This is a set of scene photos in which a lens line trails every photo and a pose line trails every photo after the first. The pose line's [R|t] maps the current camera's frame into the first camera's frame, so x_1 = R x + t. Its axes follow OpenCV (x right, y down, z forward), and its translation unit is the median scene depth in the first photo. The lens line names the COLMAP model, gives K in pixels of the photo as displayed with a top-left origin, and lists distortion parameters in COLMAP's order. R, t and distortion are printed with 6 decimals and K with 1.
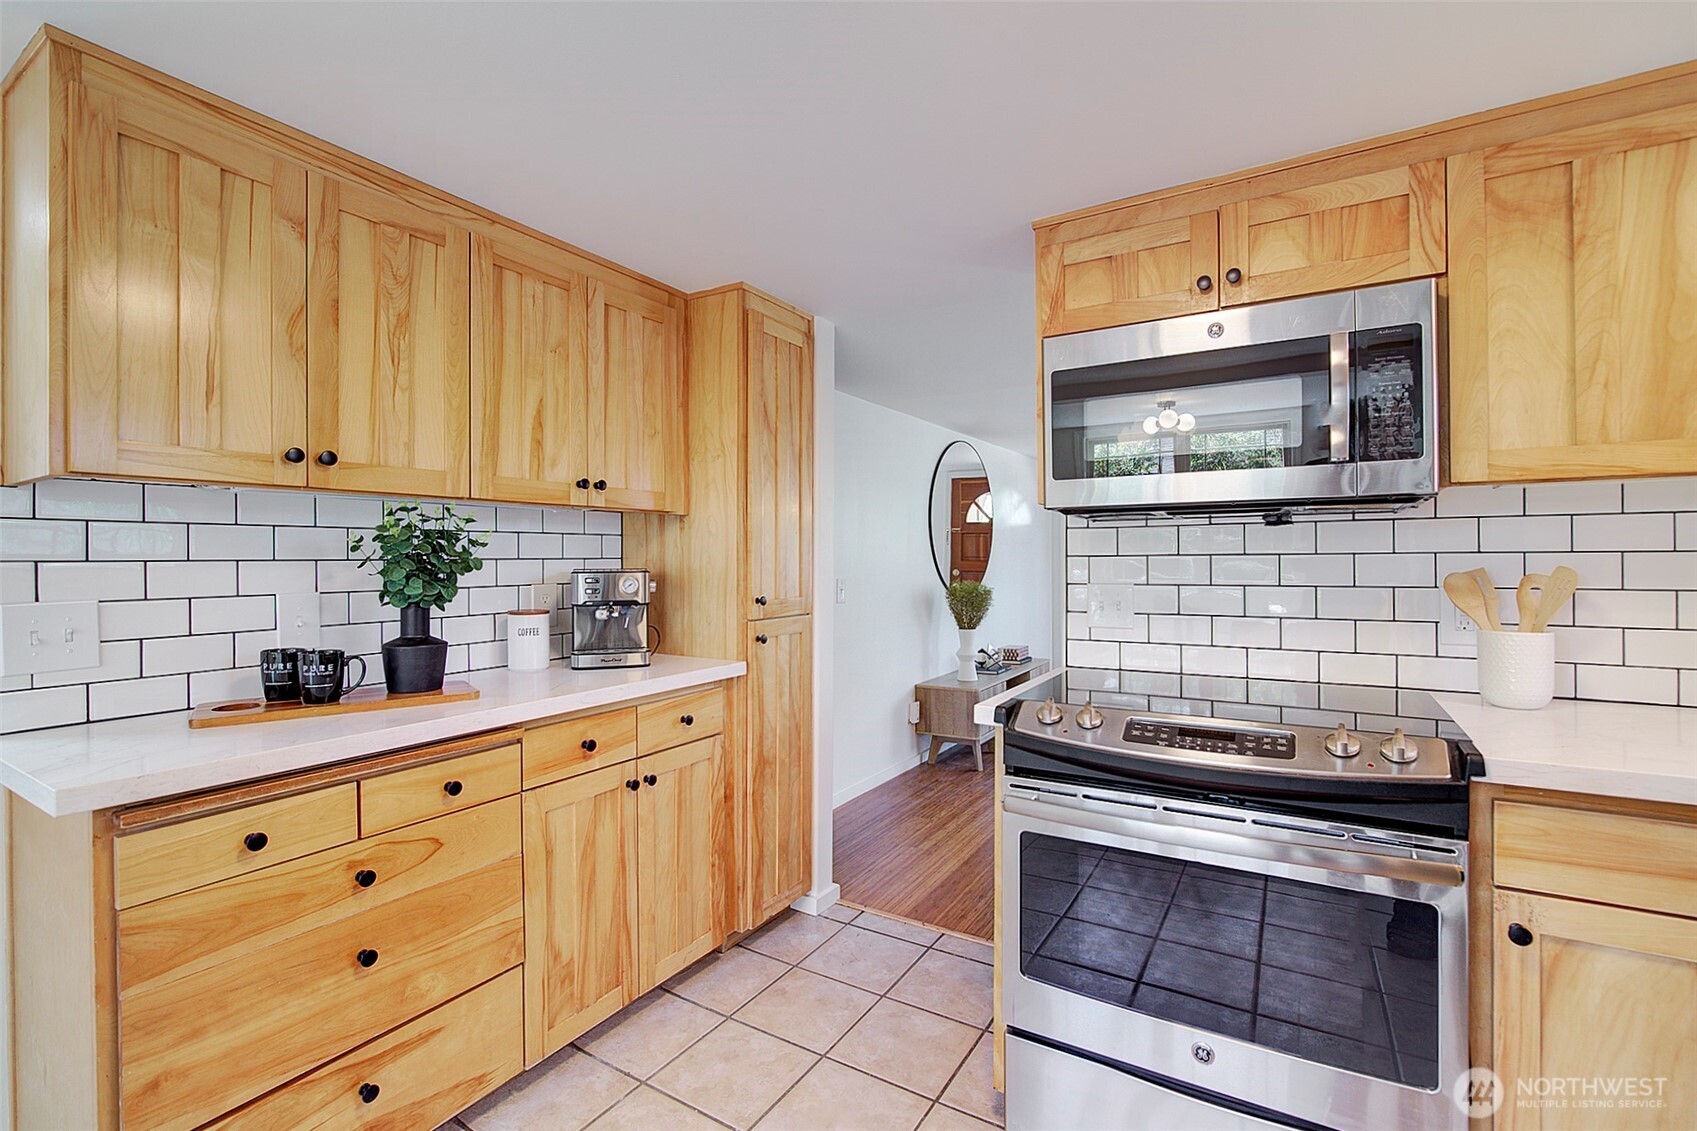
lens RADIAL K [[740.3, 0, 867.8], [0, 740.3, 560.0], [0, 0, 1]] dist [-0.017410, 0.002645]
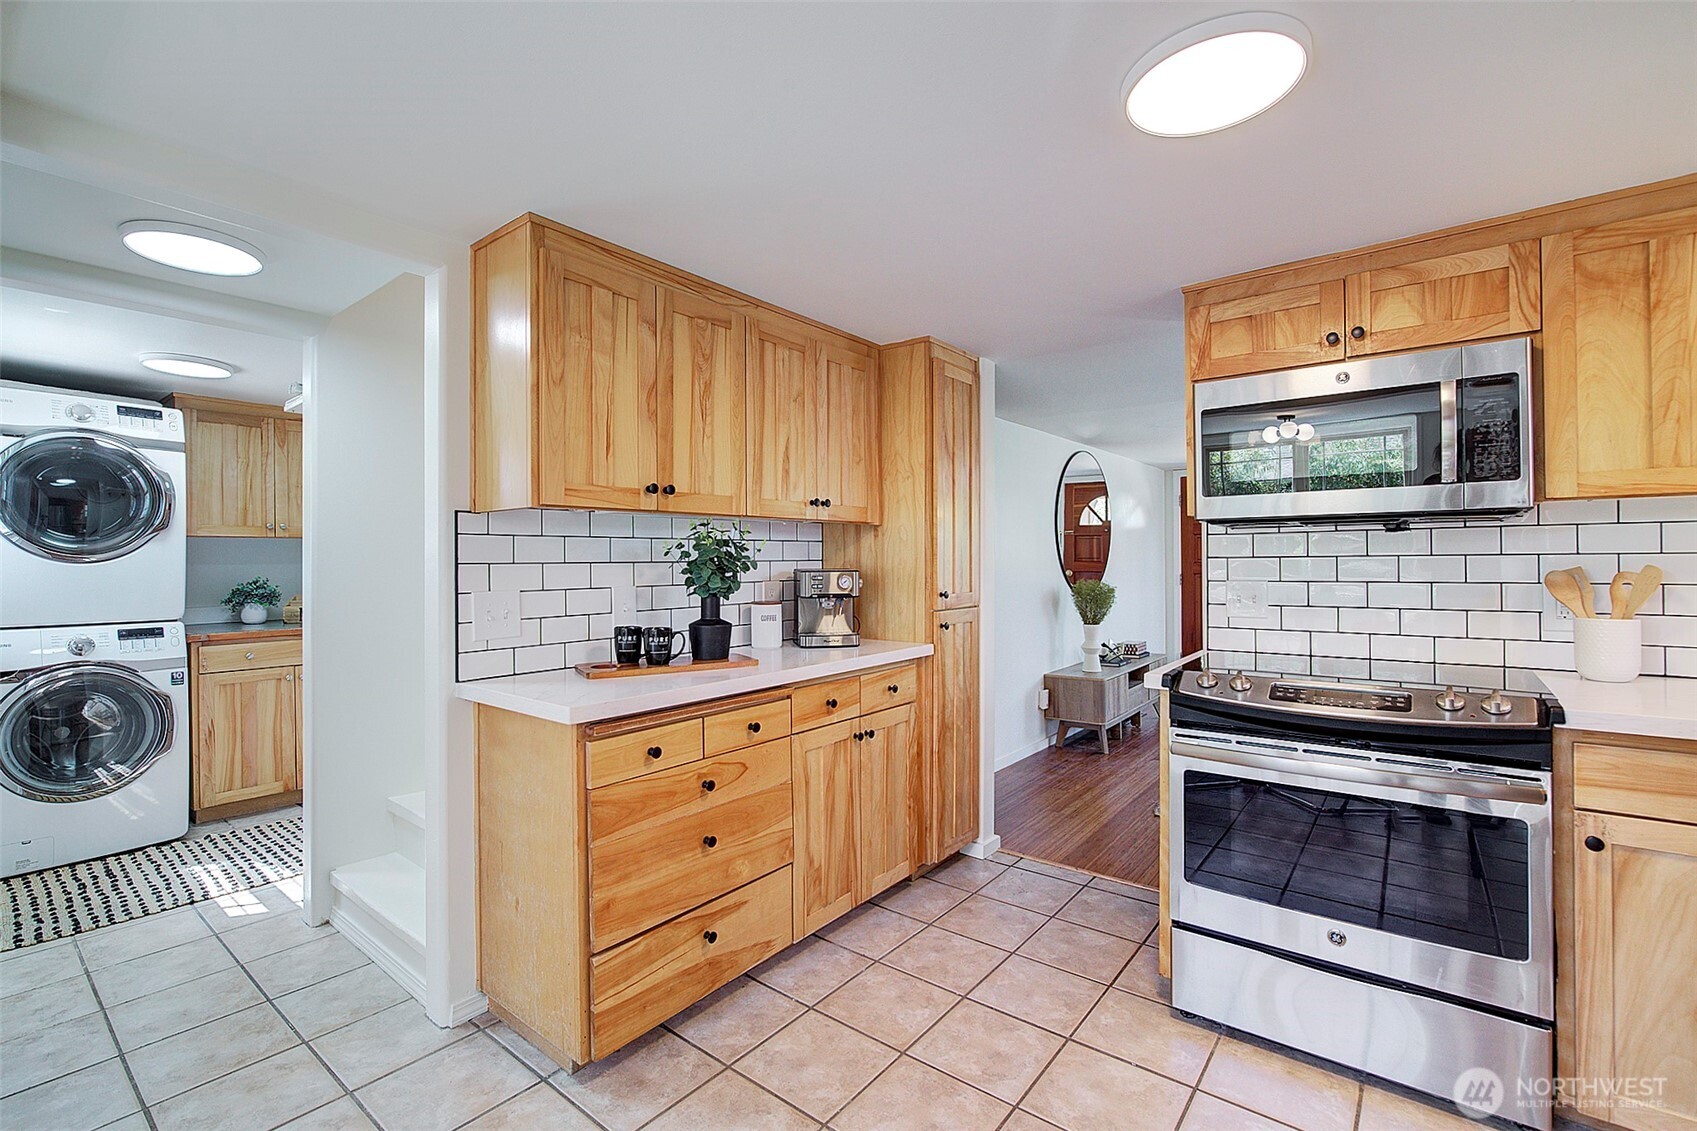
lens RADIAL K [[740.3, 0, 862.1], [0, 740.3, 559.1], [0, 0, 1]] dist [-0.017410, 0.002645]
pose [[0.992348, -0.002399, -0.123452, -0.185128], [0.002014, 0.999993, -0.003238, -0.000473], [0.123458, 0.002964, 0.992345, -0.339248]]
